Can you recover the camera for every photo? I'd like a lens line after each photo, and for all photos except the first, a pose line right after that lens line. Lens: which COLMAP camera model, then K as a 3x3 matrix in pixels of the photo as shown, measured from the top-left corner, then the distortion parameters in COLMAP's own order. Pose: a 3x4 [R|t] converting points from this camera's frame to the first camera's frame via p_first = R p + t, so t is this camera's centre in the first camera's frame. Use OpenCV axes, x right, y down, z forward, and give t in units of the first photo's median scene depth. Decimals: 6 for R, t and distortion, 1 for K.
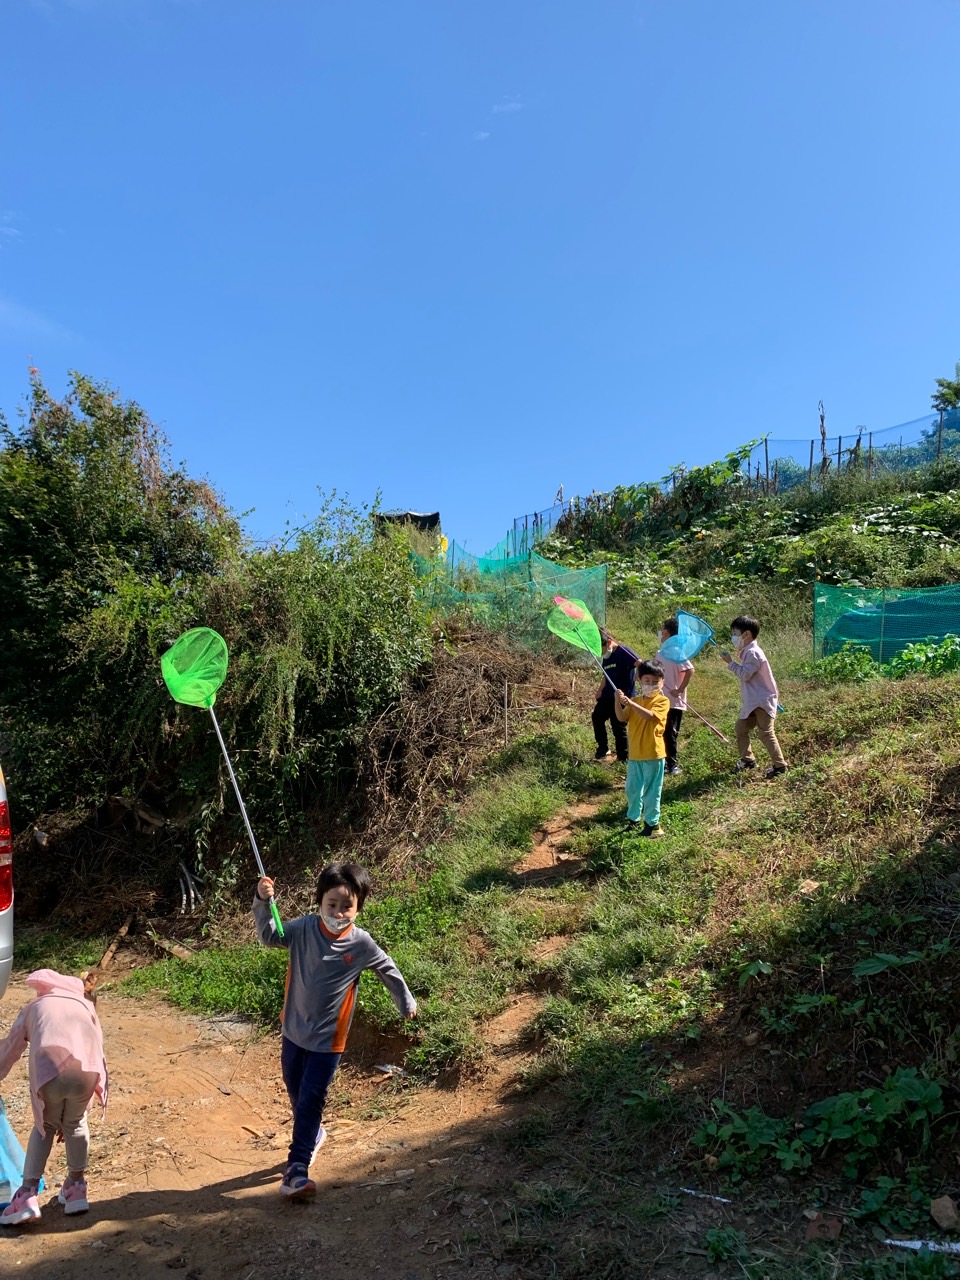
lens RADIAL K [[985.7, 0, 478.9], [0, 985.7, 679.2], [0, 0, 1]] dist [0.006401, -0.004065]
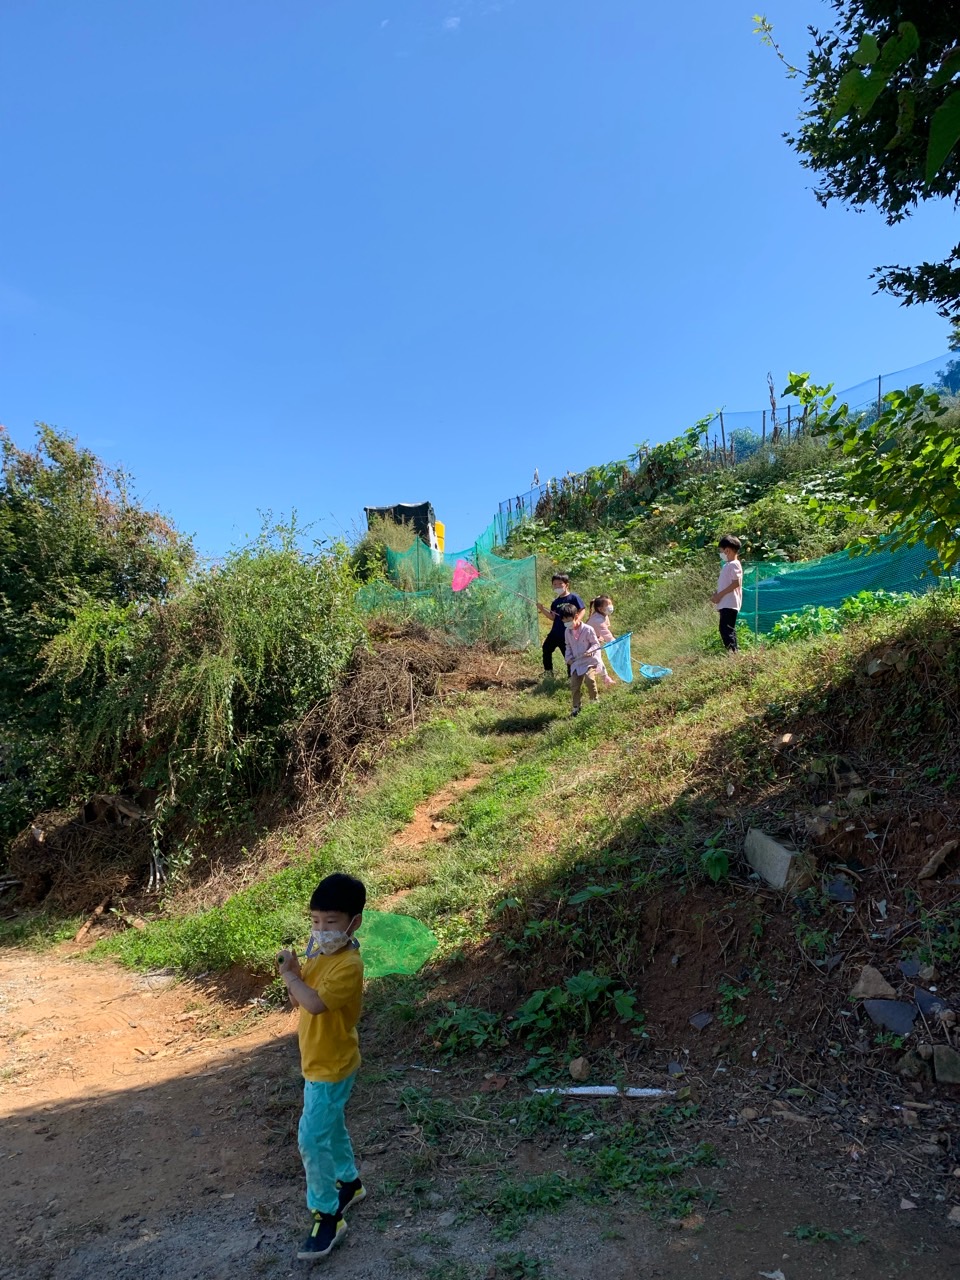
lens RADIAL K [[993.5, 0, 480.1], [0, 993.5, 667.8], [0, 0, 1]] dist [0.006475, -0.005371]
pose [[0.996272, -0.066731, -0.054678, 0.158312], [0.067659, 0.997591, 0.015301, -0.016984], [0.053526, -0.018944, 0.998387, -0.134702]]
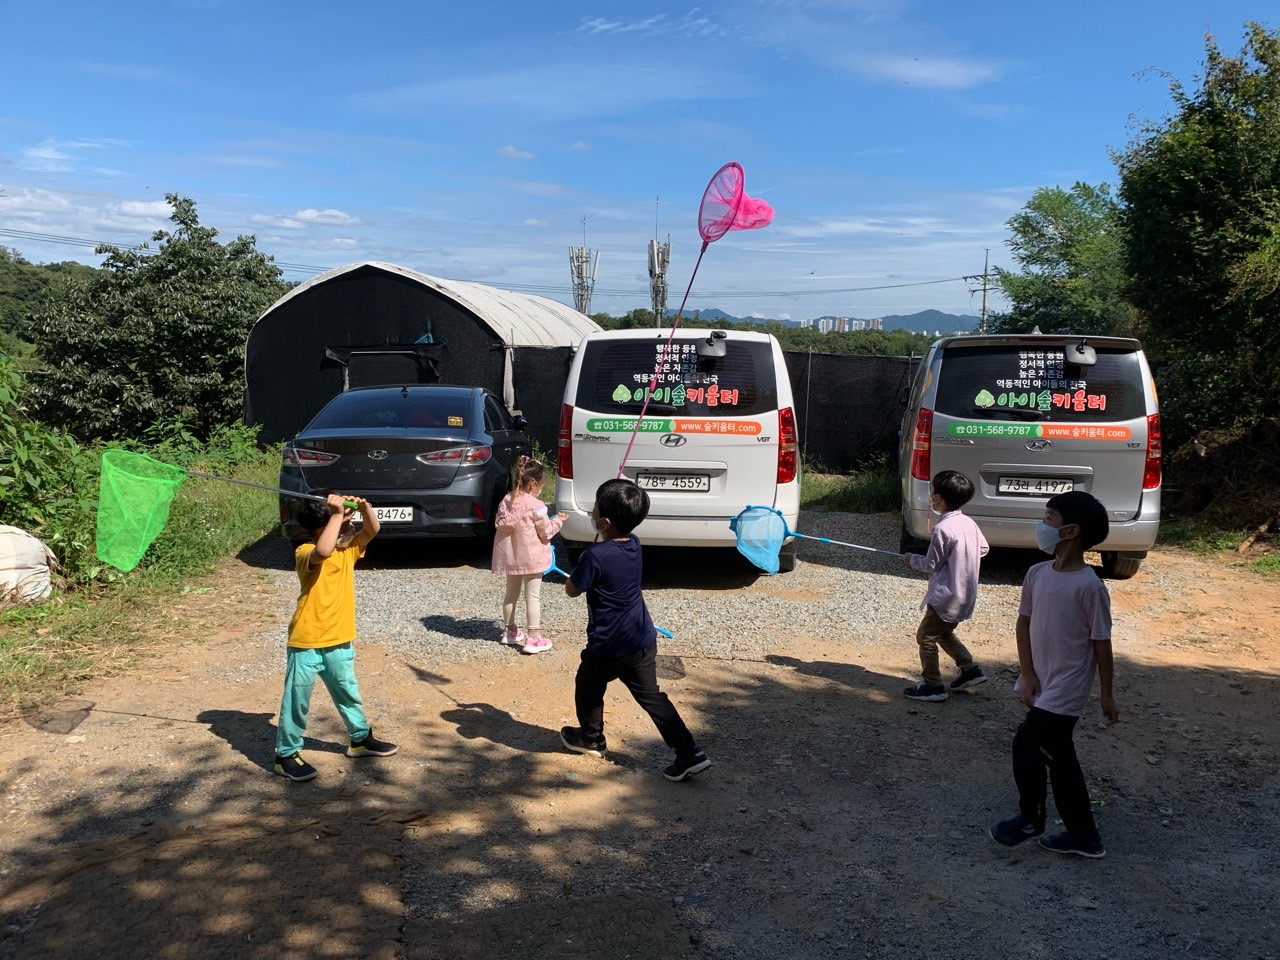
lens RADIAL K [[993.5, 0, 642.1], [0, 993.5, 499.6], [0, 0, 1]] dist [0.006475, -0.005371]
pose [[0.580083, 0.104211, -0.807864, 0.159340], [0.056584, 0.984231, 0.167592, -0.022049], [0.812590, -0.142929, 0.565039, -0.264097]]
